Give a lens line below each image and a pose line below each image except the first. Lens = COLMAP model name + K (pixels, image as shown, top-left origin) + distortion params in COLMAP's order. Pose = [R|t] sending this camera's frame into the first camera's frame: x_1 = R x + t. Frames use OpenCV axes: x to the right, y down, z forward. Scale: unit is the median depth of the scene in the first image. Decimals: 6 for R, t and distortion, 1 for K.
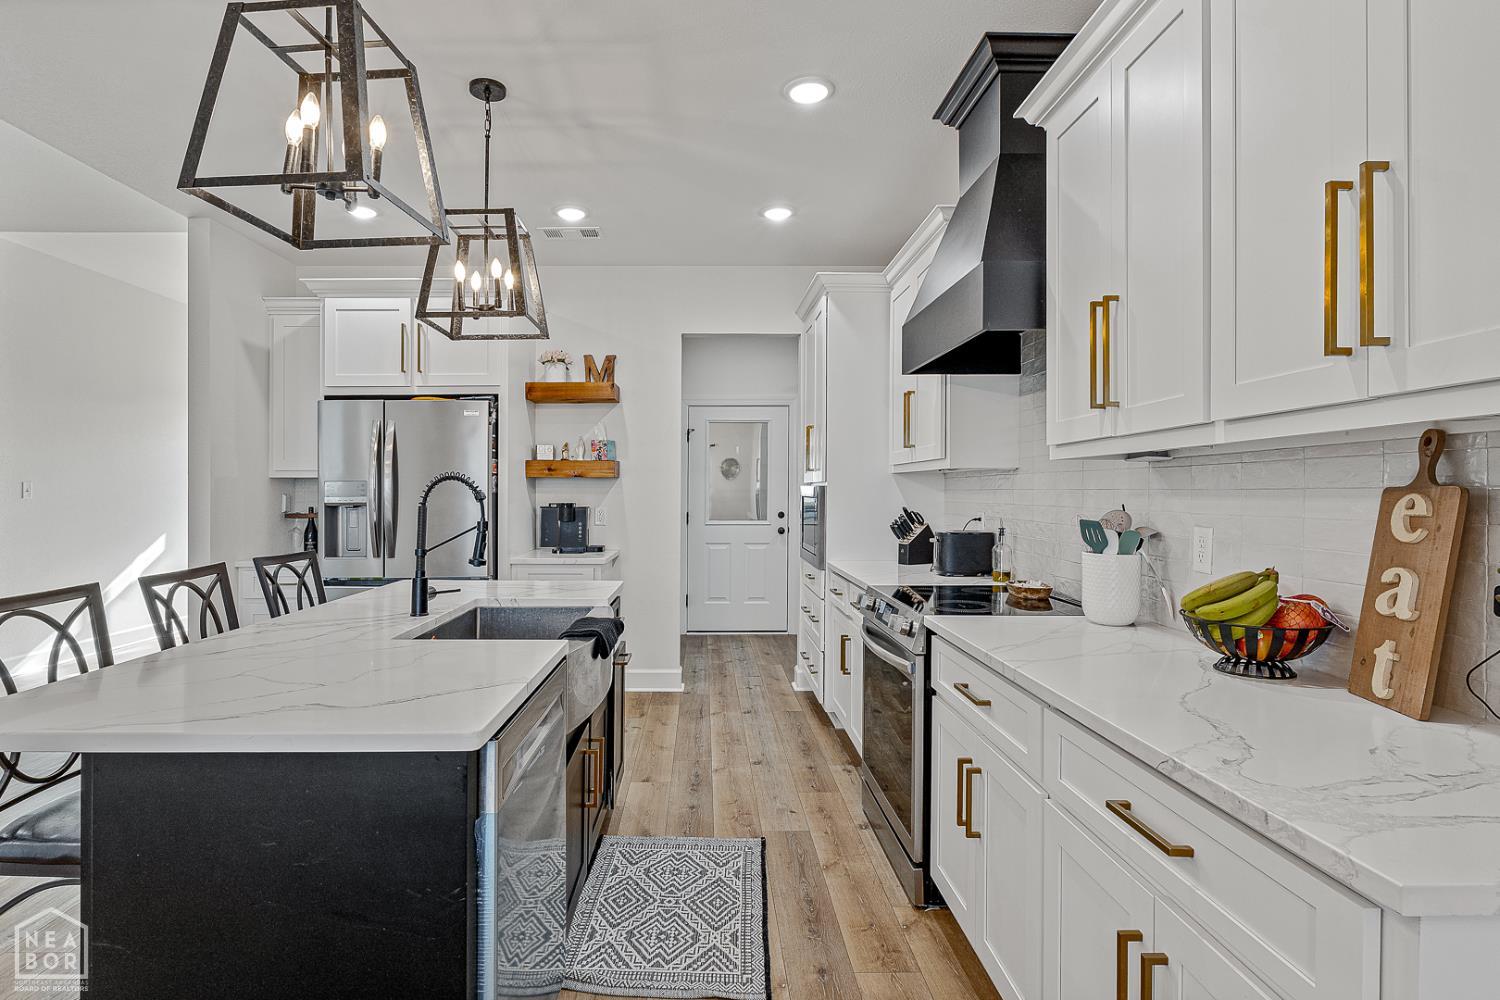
lens RADIAL K [[763.6, 0, 750.0], [0, 763.6, 500.0], [0, 0, 1]] dist [0.003351, 0.000161]
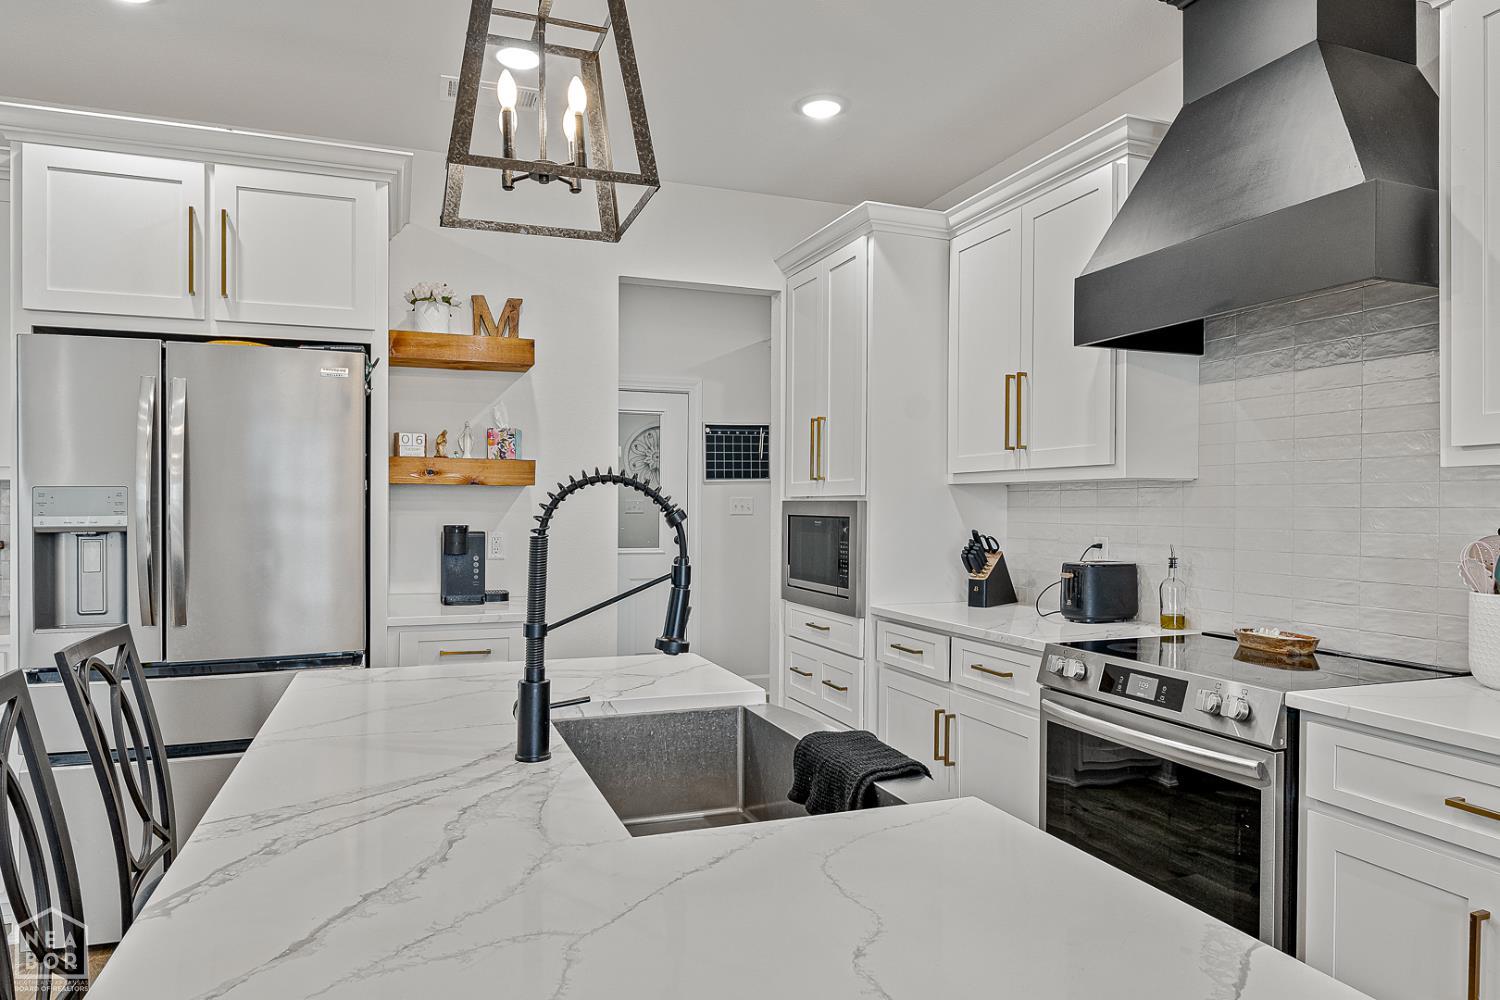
lens RADIAL K [[902.2, 0, 749.4], [0, 902.2, 523.7], [0, 0, 1]] dist [-0.000073, -0.001361]
pose [[0.942812, -0.002256, 0.333318, -0.297709], [0.000348, 0.999983, 0.005784, -0.002135], [-0.333326, -0.005337, 0.942797, 0.244550]]
